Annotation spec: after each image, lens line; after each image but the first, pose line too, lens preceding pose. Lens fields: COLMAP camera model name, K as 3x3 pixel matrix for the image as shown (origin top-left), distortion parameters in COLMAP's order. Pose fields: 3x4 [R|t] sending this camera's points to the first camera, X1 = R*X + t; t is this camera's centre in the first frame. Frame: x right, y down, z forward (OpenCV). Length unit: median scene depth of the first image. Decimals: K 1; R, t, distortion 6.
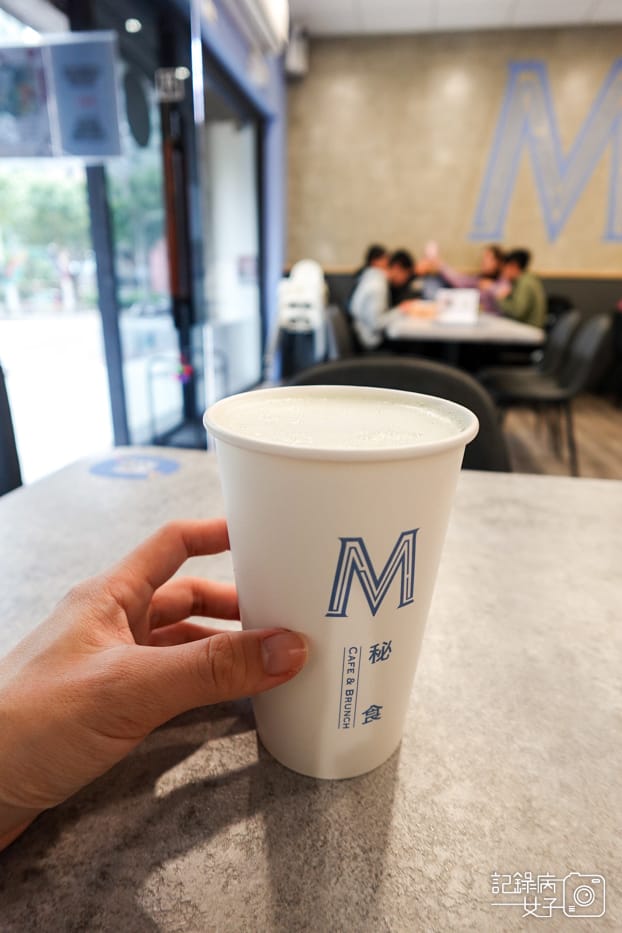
lens RADIAL K [[530.6, 0, 310.5], [0, 530.6, 464.8], [0, 0, 1]] dist [0.000445, -0.001930]
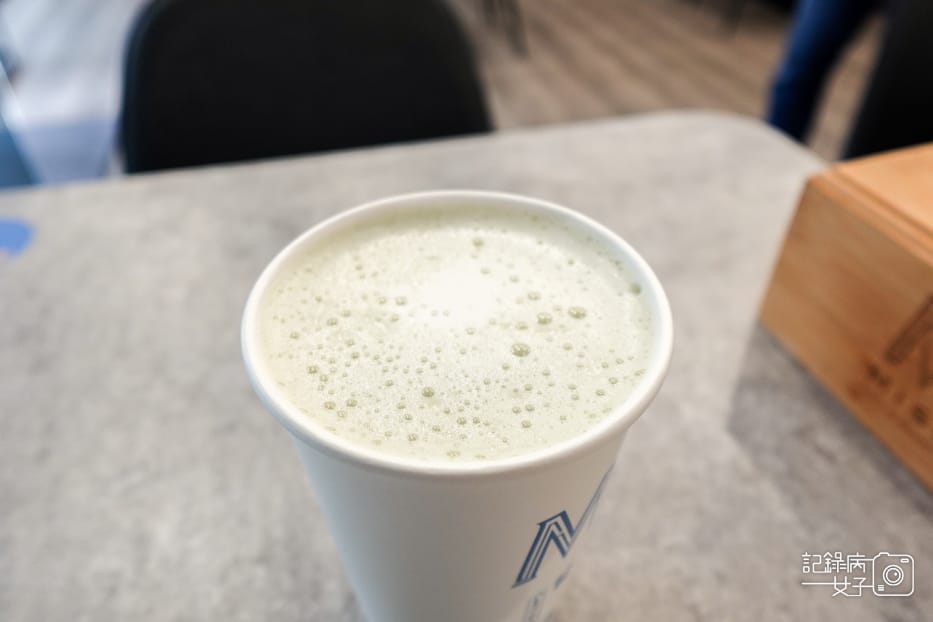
lens RADIAL K [[530.6, 0, 466.7], [0, 530.6, 315.8], [0, 0, 1]] dist [0.000445, -0.001930]
pose [[0.872972, -0.390034, 0.292905, -0.024049], [0.188074, 0.823219, 0.535667, -0.260782], [-0.450053, -0.412534, 0.792002, 0.385124]]
